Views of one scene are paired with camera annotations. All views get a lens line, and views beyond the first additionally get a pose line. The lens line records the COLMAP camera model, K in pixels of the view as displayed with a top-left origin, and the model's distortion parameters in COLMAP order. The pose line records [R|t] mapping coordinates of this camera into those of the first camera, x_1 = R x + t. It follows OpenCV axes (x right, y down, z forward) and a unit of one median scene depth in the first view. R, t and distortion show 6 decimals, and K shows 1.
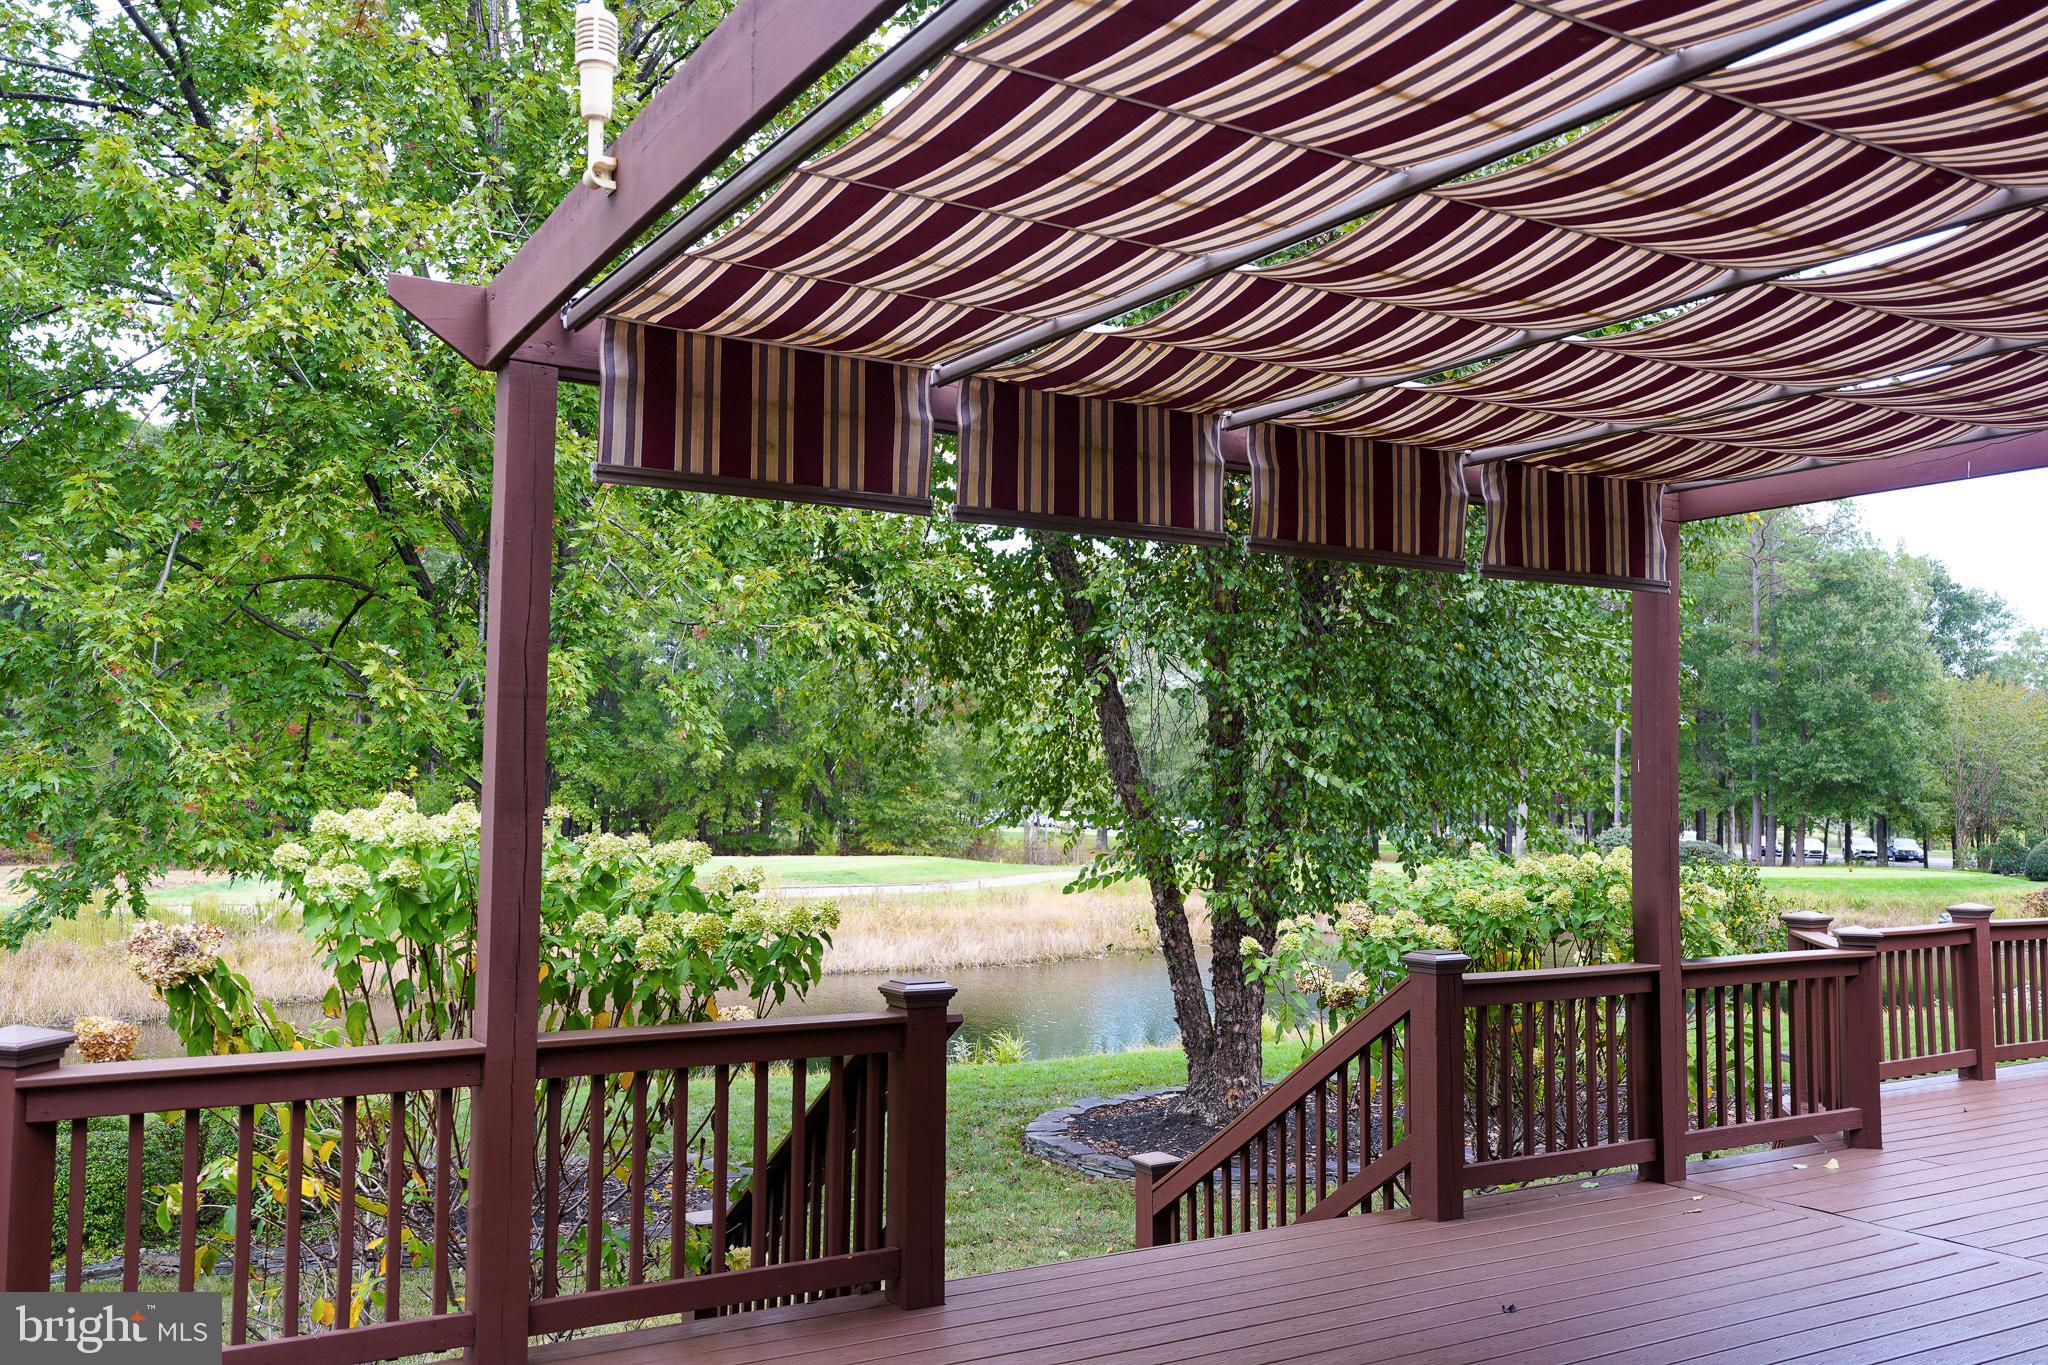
lens RADIAL K [[1691.5, 0, 1023.1], [0, 1691.5, 684.9], [0, 0, 1]] dist [0.007162, 0.003563]
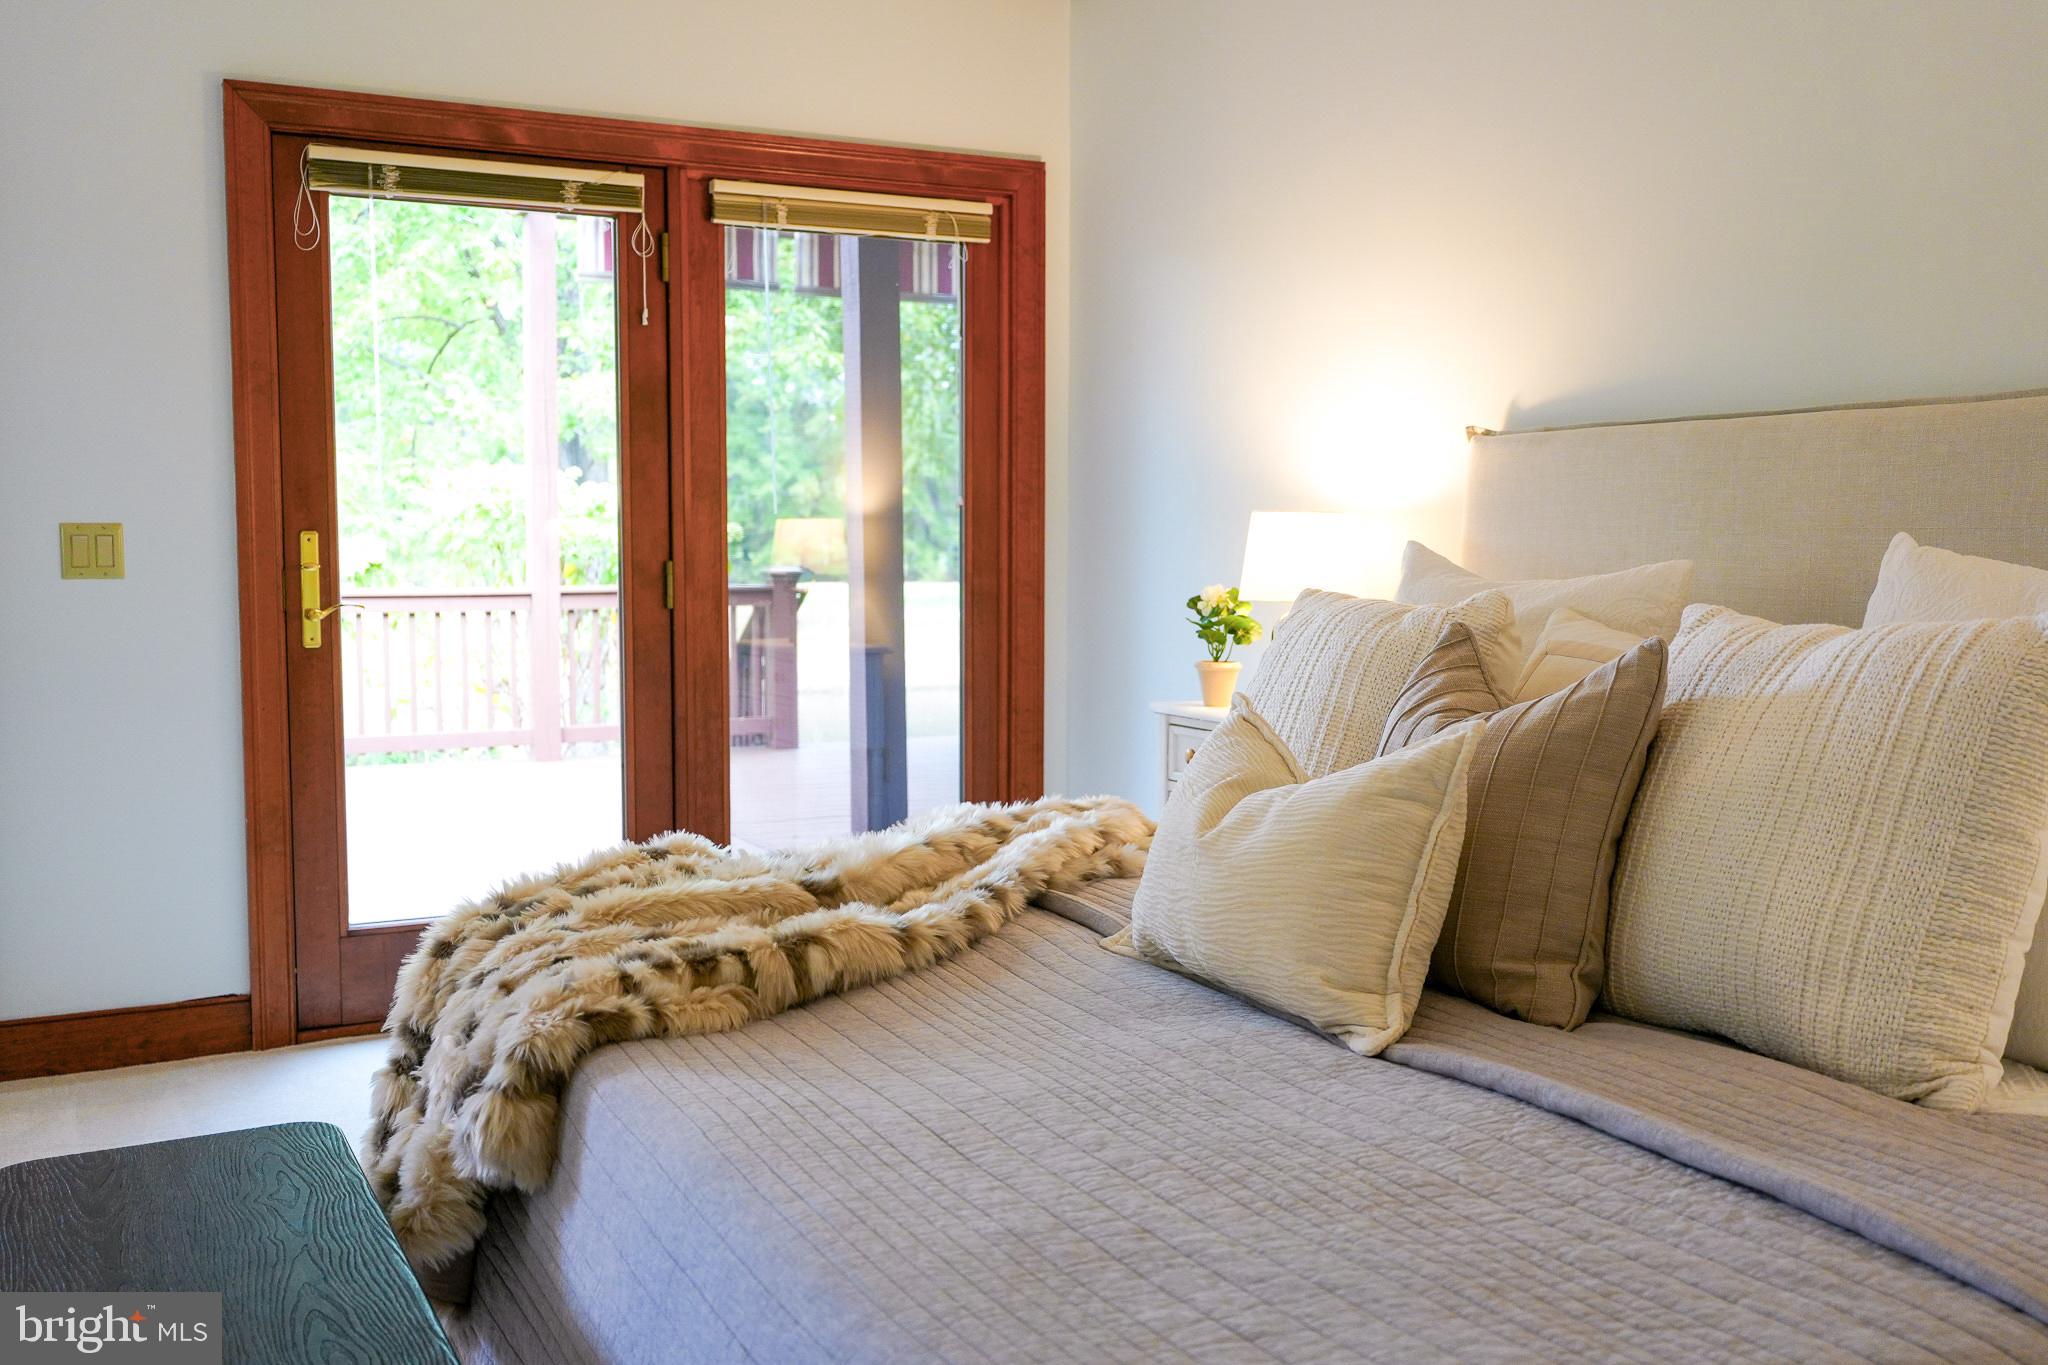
lens RADIAL K [[2066.0, 0, 1020.3], [0, 2066.0, 688.6], [0, 0, 1]] dist [0.005562, 0.000000]
pose [[0.994277, -0.000768, -0.106834, 0.166889], [0.015210, 0.990806, 0.134430, 0.007944], [0.105748, -0.135285, 0.985147, -0.436215]]
